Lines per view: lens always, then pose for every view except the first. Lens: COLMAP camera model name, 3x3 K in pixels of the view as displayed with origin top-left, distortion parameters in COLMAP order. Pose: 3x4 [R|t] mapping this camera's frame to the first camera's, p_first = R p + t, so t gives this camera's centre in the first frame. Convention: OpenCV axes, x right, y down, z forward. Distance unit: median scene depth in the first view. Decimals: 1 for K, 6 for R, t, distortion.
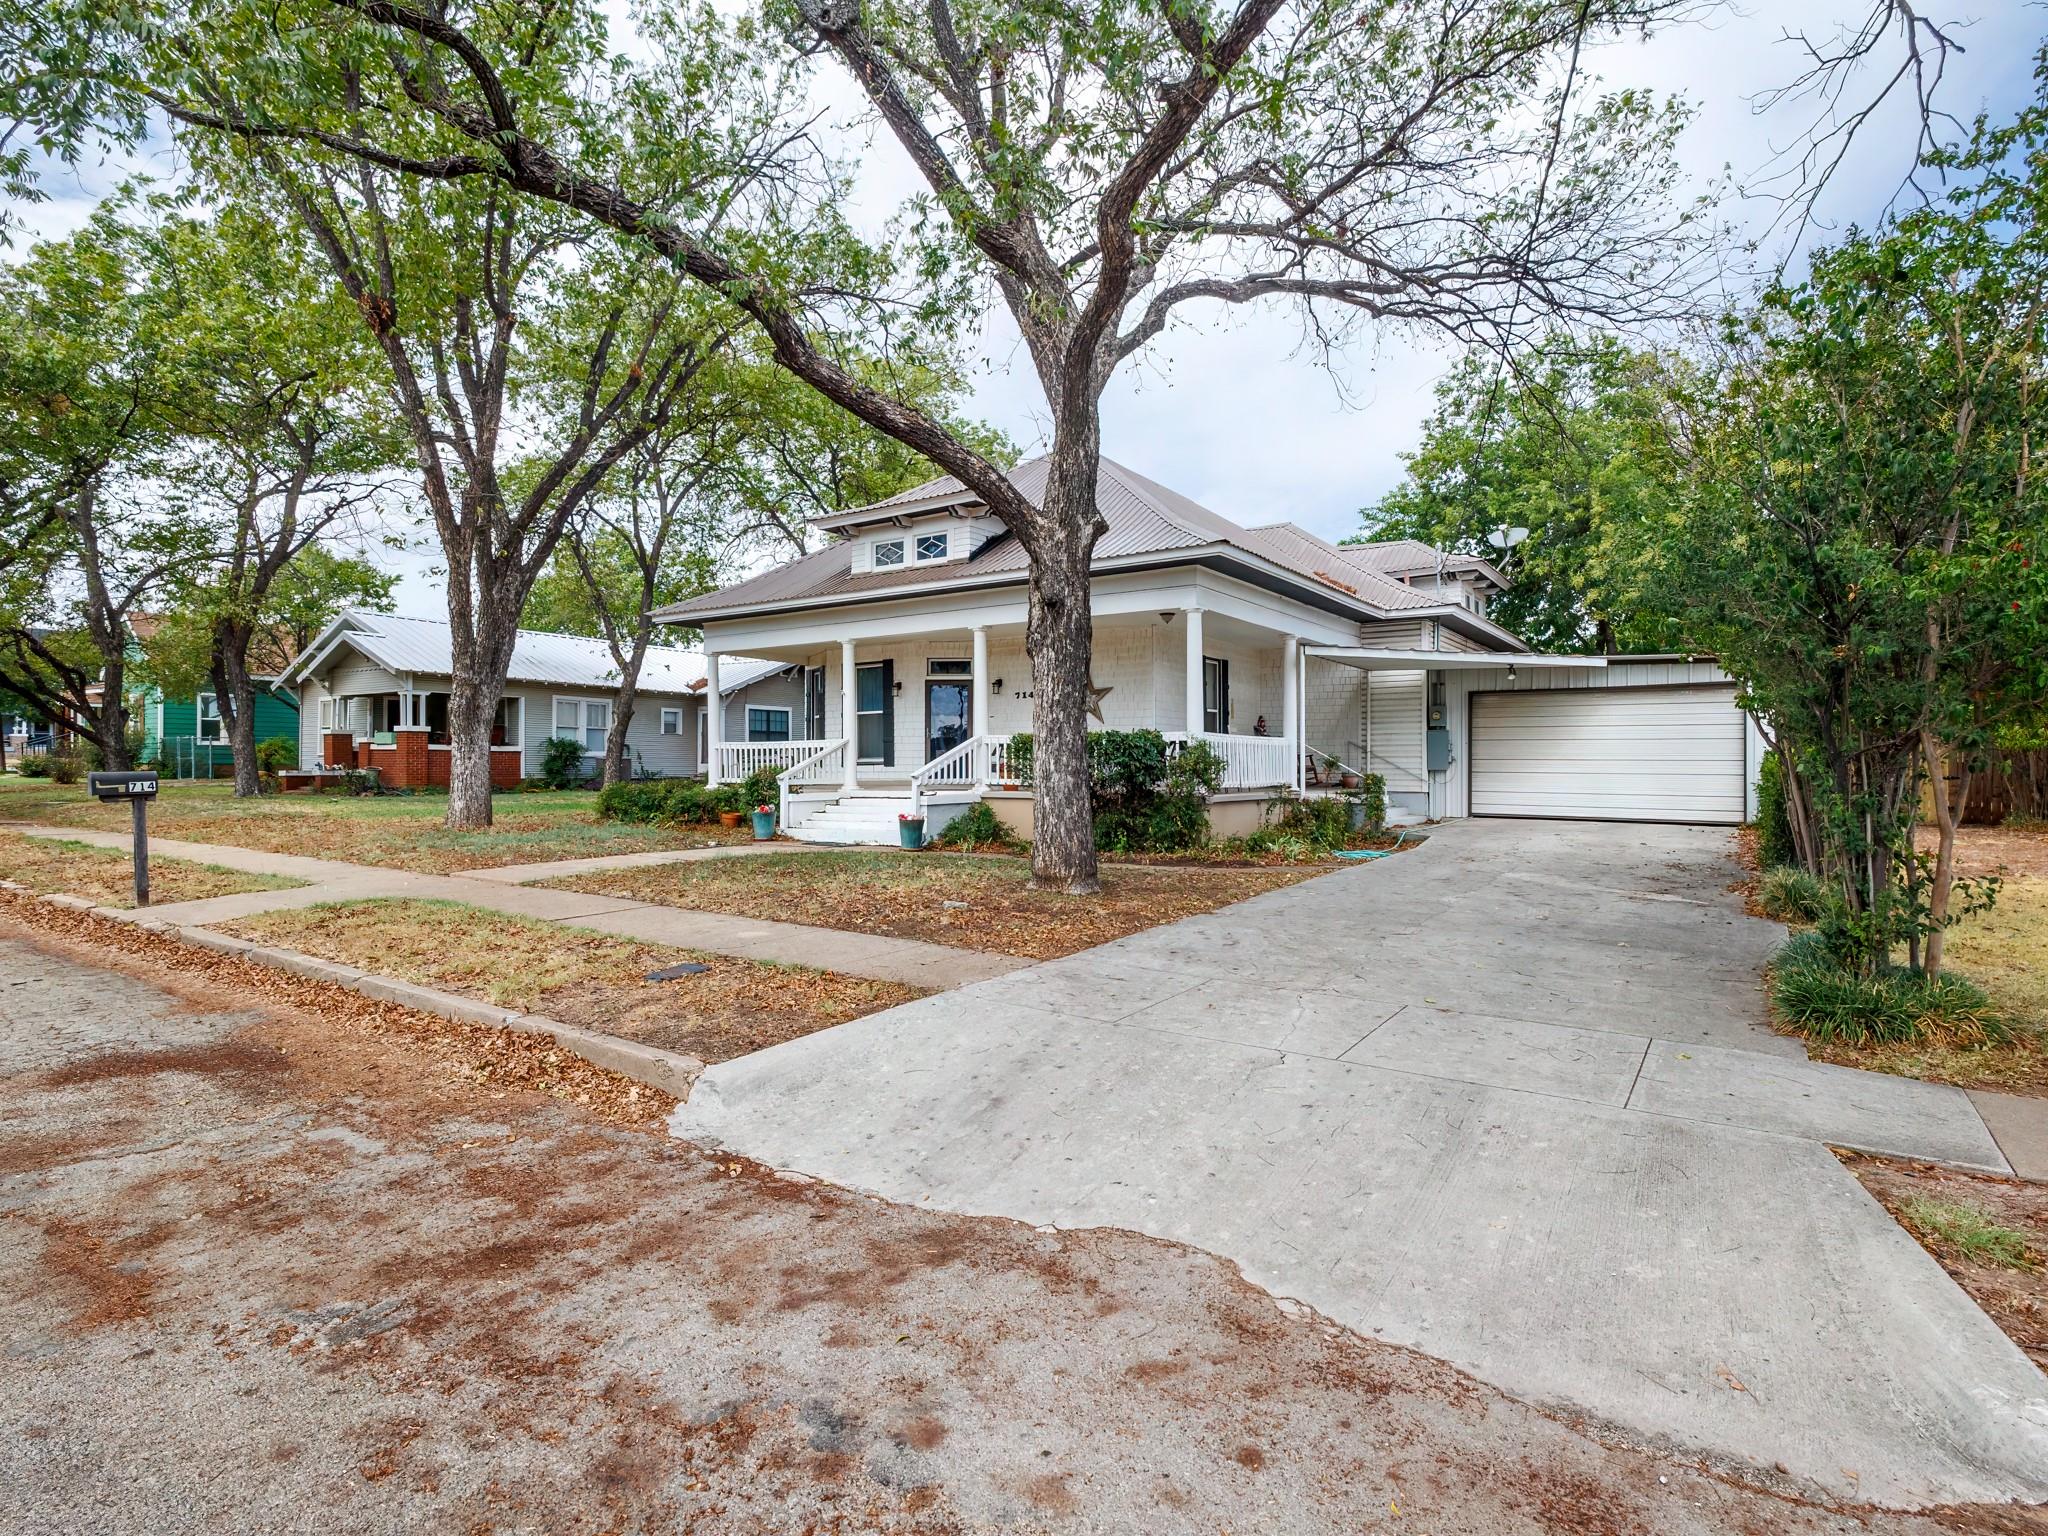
lens RADIAL K [[1059.9, 0, 1024.0], [0, 1059.9, 768.0], [0, 0, 1]] dist [0.011011, 0.000297]
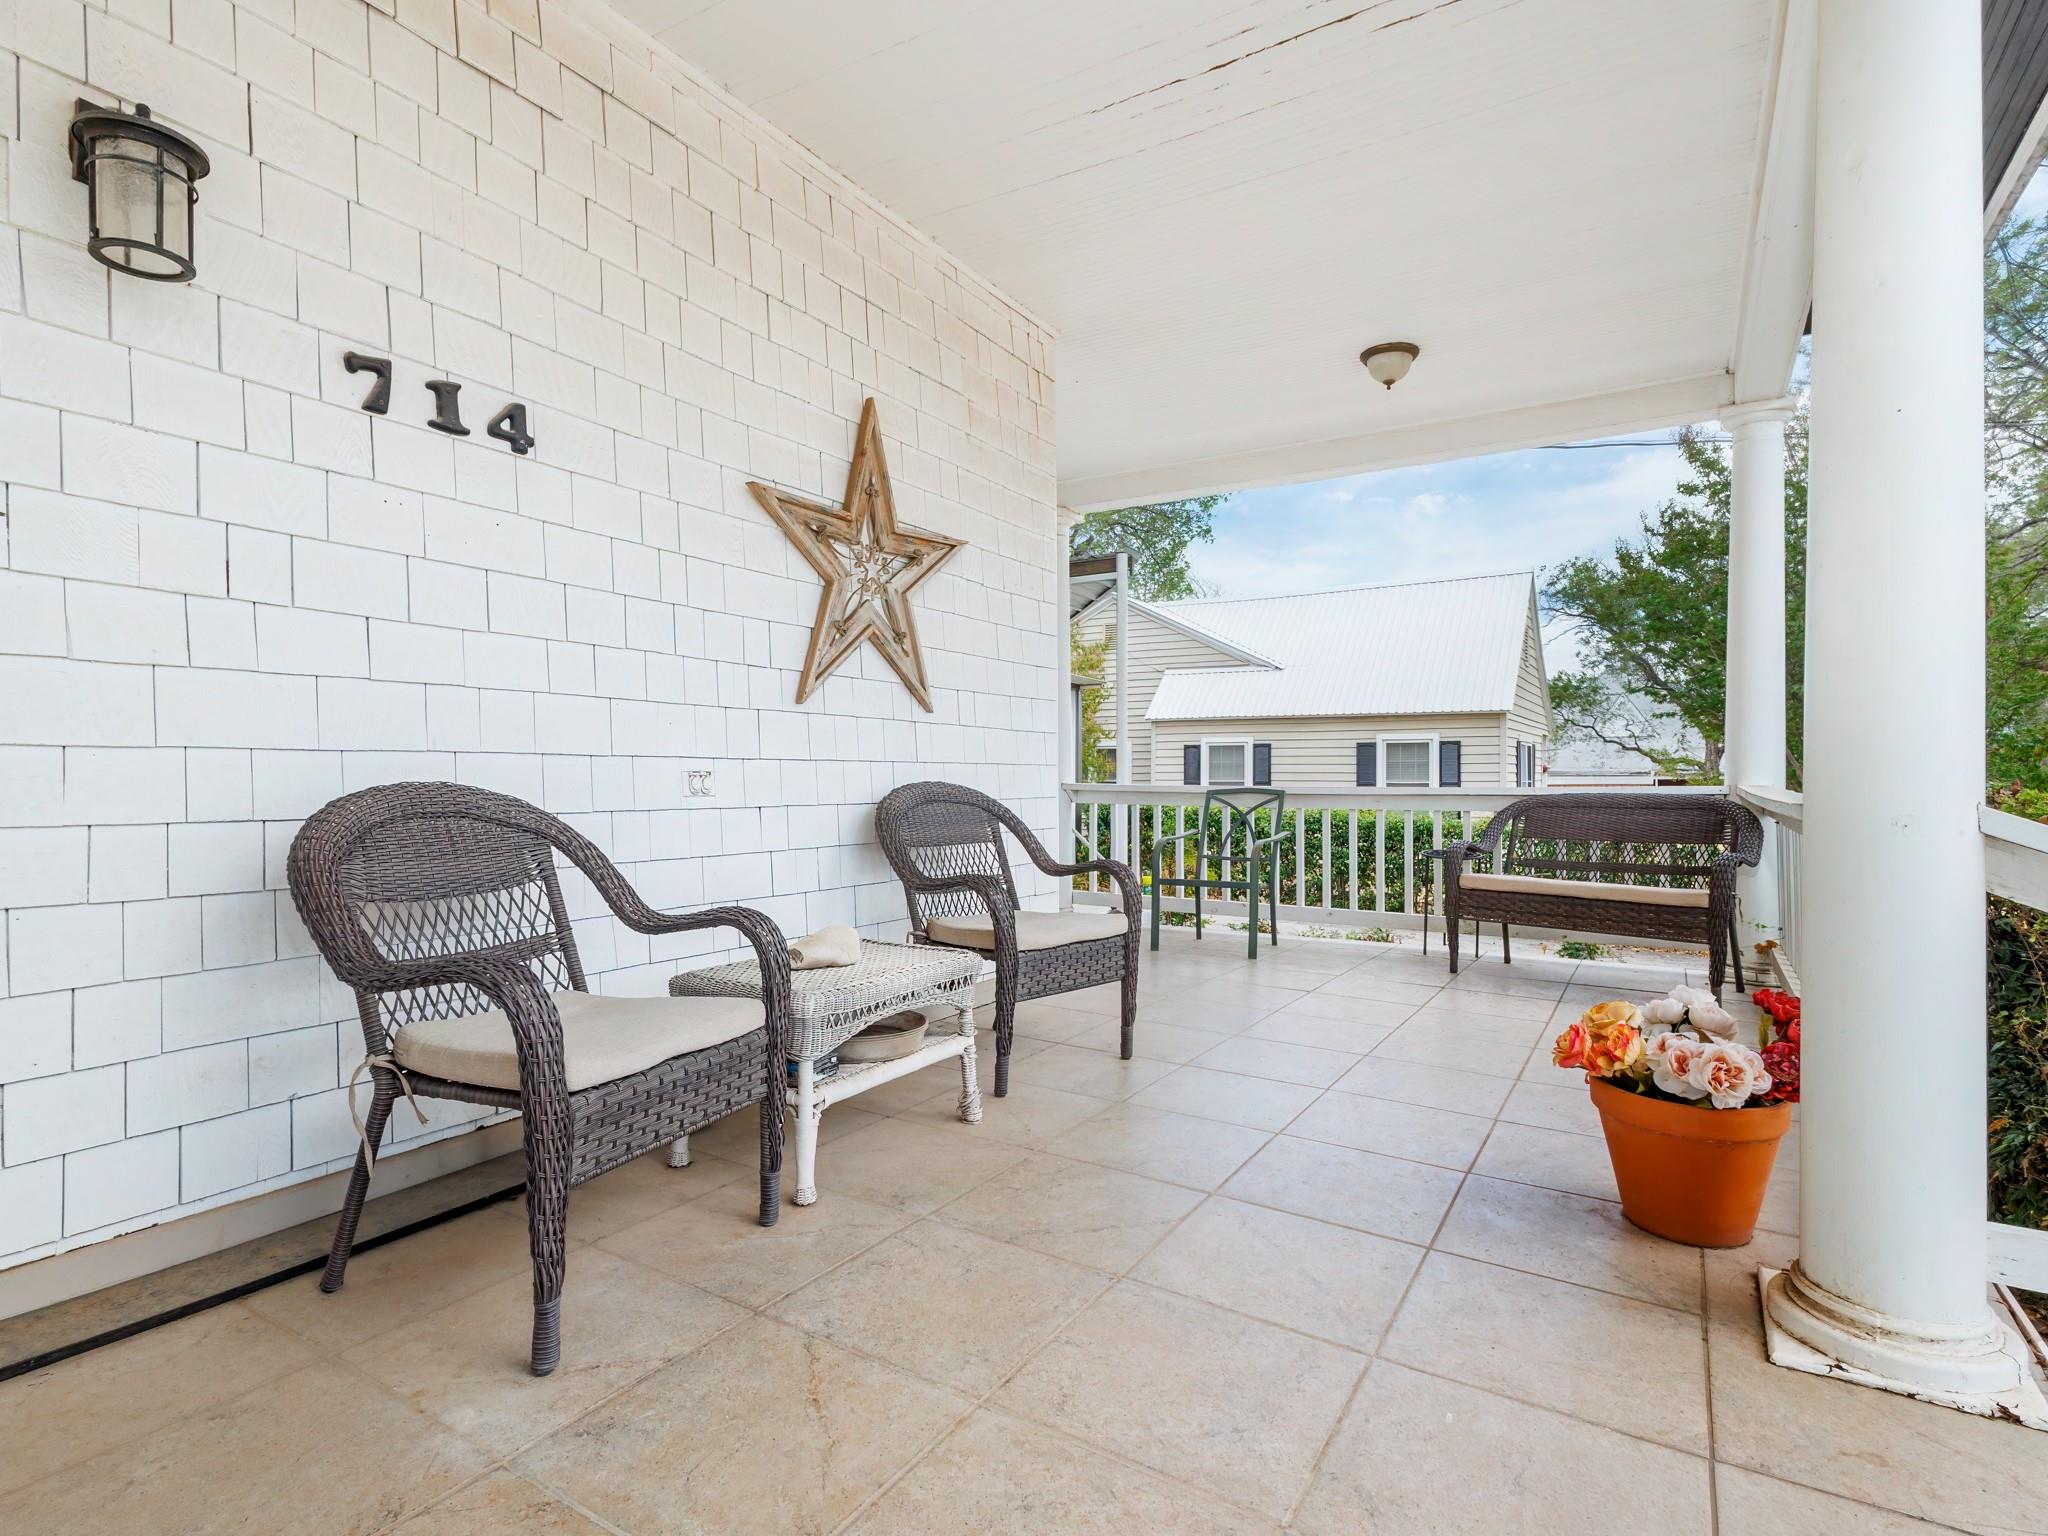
lens RADIAL K [[1059.9, 0, 1024.0], [0, 1059.9, 768.0], [0, 0, 1]] dist [0.011011, 0.000297]
pose [[-0.052390, 0.004979, 0.998614, -0.116127], [-0.003095, 0.999982, -0.005148, -0.027901], [-0.998622, -0.003360, -0.052373, 0.916975]]
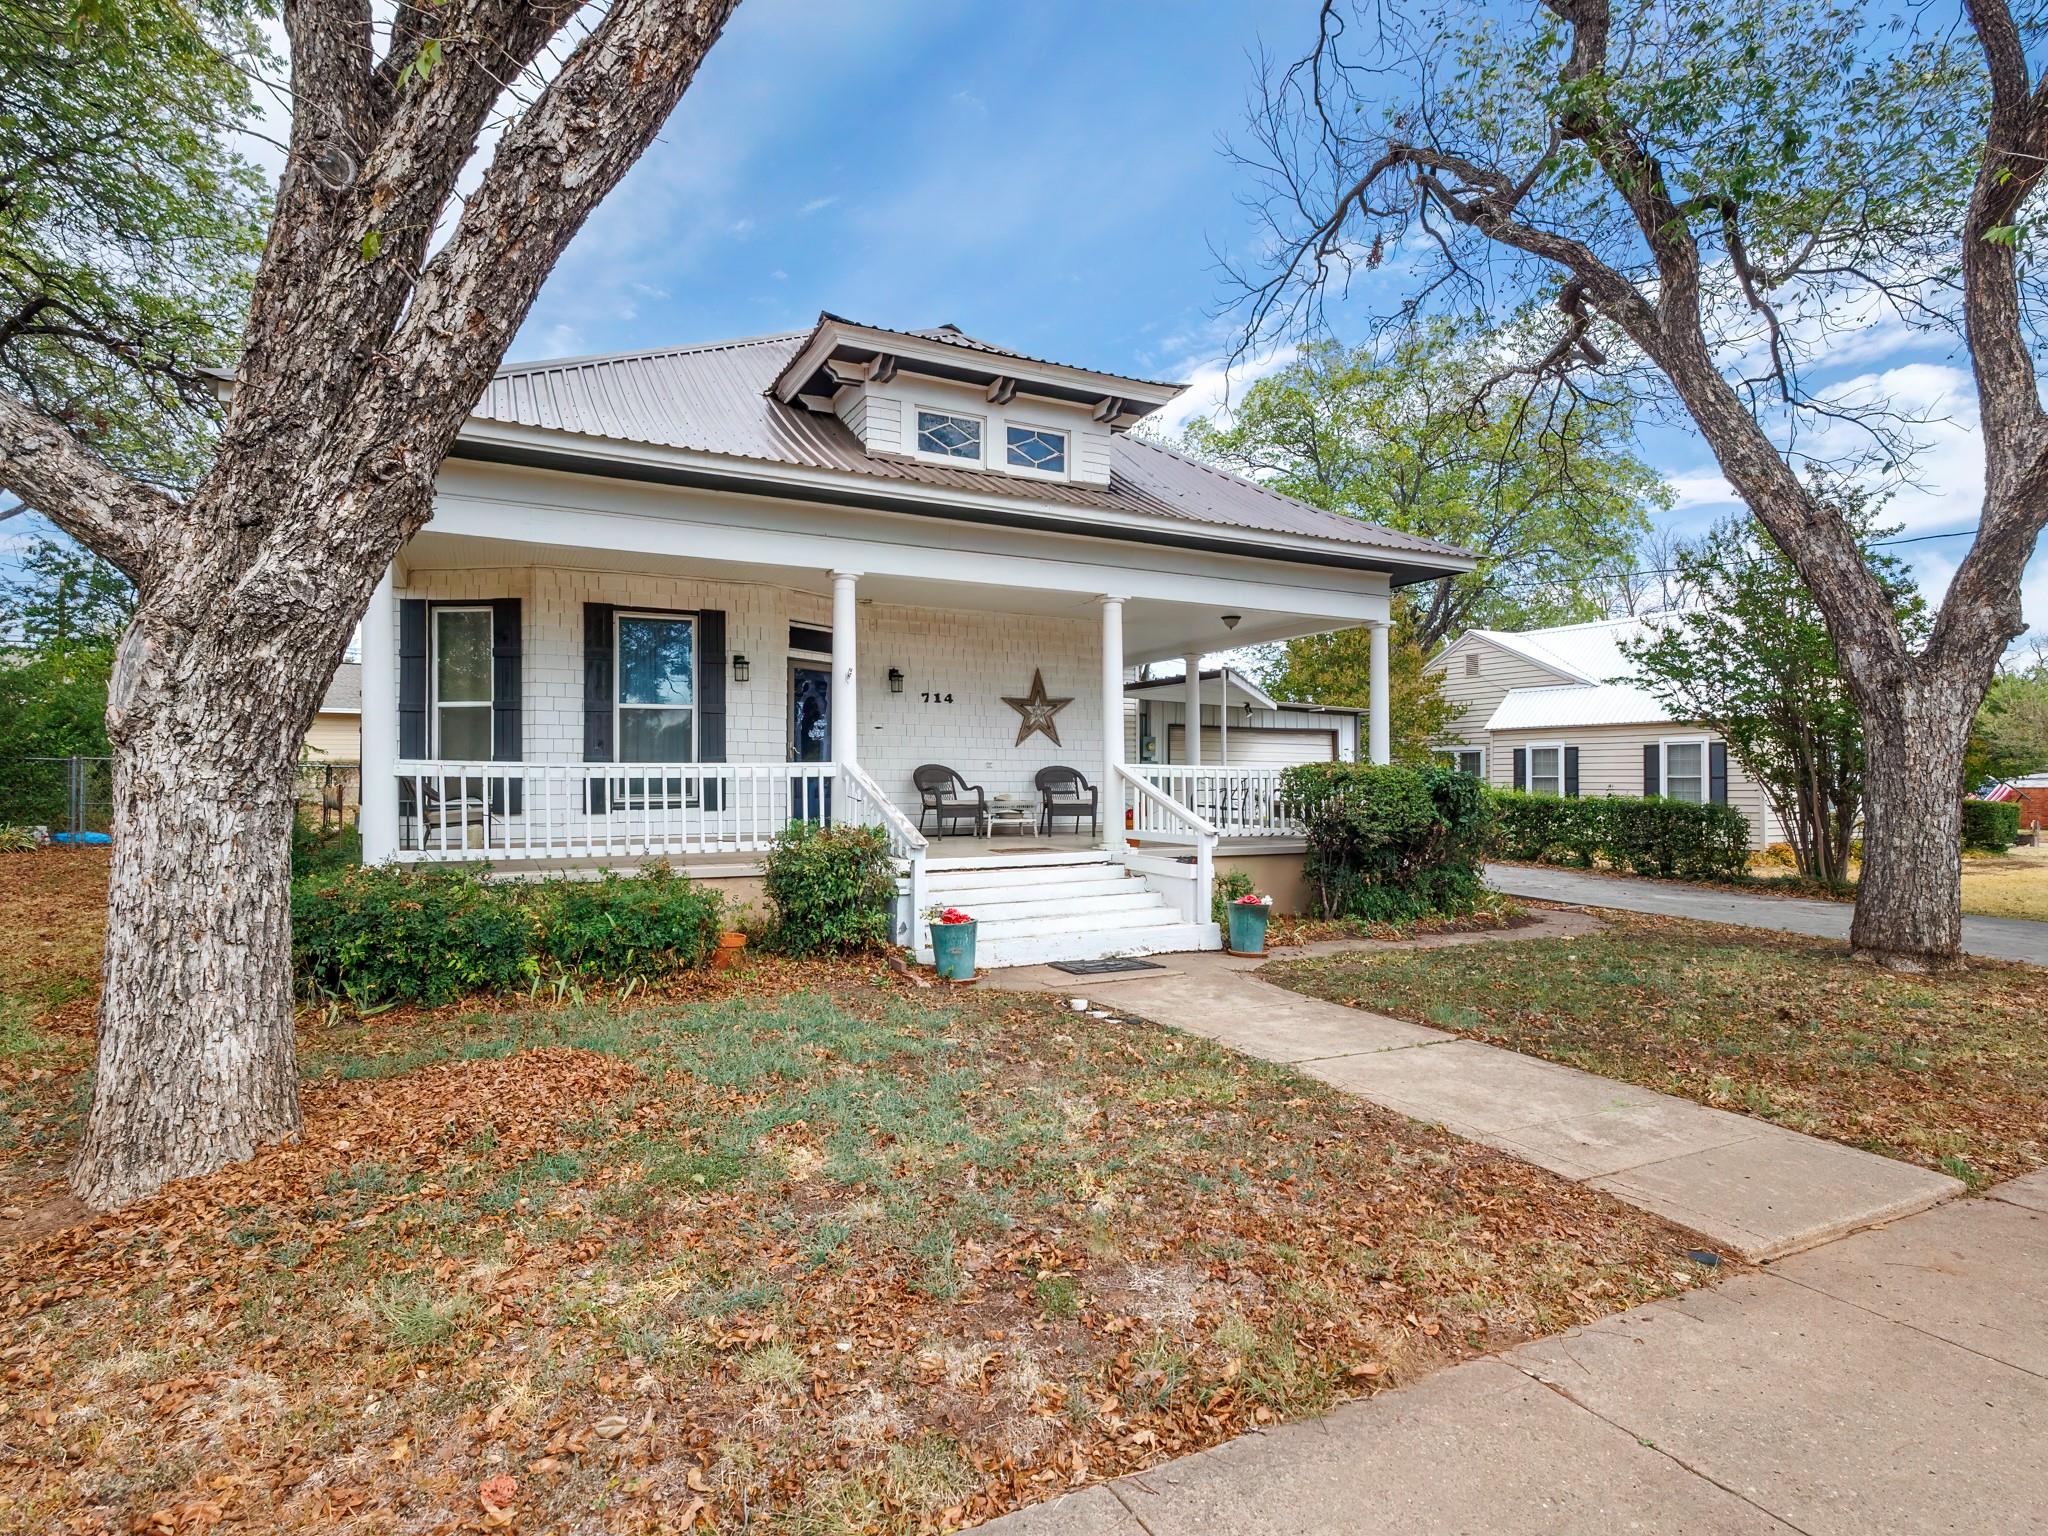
lens RADIAL K [[1059.9, 0, 1024.0], [0, 1059.9, 768.0], [0, 0, 1]] dist [0.011011, 0.000297]
pose [[0.470892, 0.010378, 0.882130, -0.538557], [-0.000790, 0.999935, -0.011343, -0.017317], [-0.882191, 0.004645, 0.470870, 0.625948]]
